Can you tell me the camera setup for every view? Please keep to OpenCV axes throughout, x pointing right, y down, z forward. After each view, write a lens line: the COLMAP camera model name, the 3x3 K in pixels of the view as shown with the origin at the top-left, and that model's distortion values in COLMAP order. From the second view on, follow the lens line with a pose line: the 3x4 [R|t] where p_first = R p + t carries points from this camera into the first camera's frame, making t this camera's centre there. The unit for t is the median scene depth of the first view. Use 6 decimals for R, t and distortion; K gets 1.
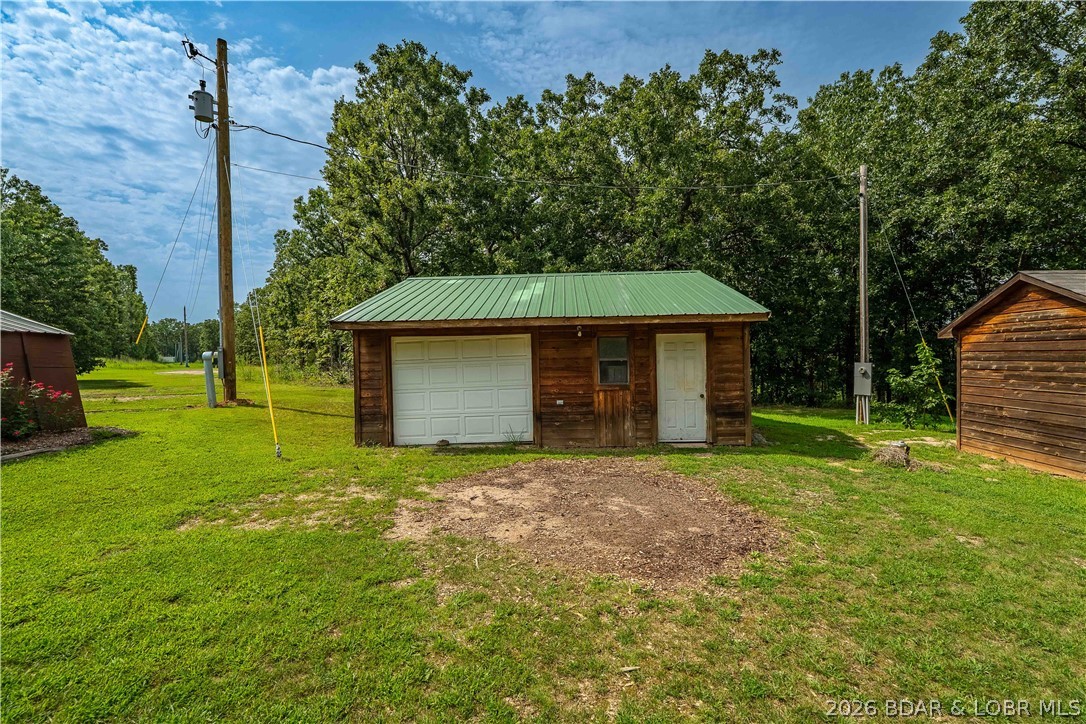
lens RADIAL K [[485.0, 0, 543.0], [0, 485.0, 362.0], [0, 0, 1]] dist [-0.001536, -0.000125]
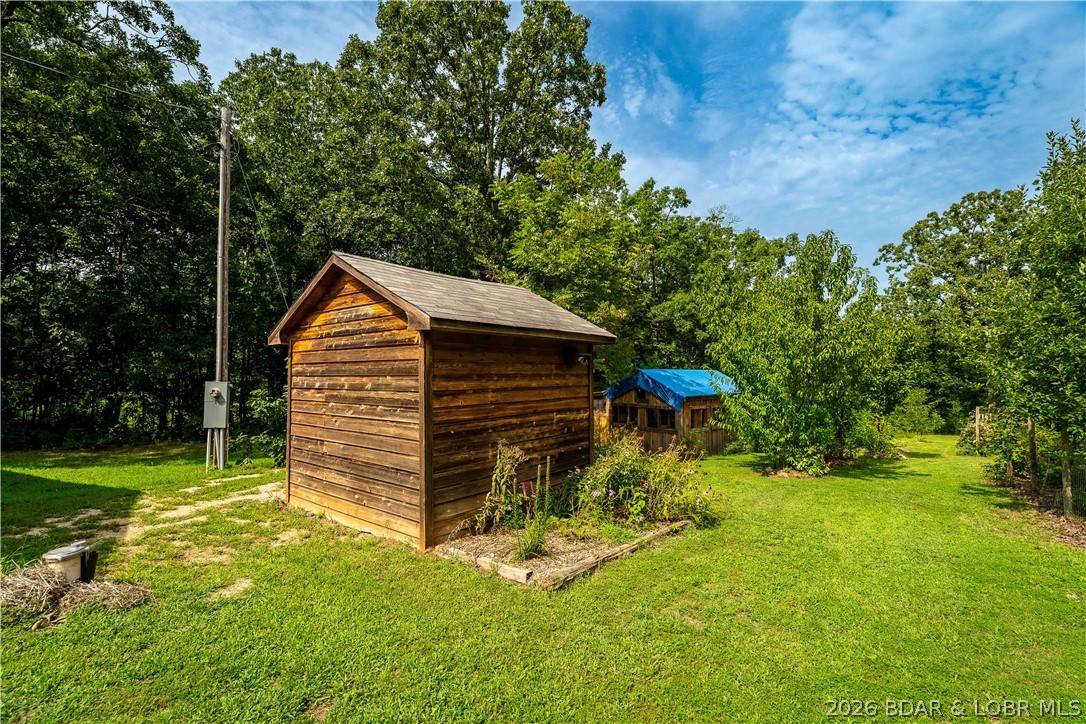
lens RADIAL K [[485.0, 0, 543.0], [0, 485.0, 362.0], [0, 0, 1]] dist [-0.001536, -0.000125]
pose [[0.583188, 0.038020, 0.811447, 0.566891], [0.001533, 0.998851, -0.047902, 0.011494], [-0.812335, 0.029180, 0.582460, 0.320114]]
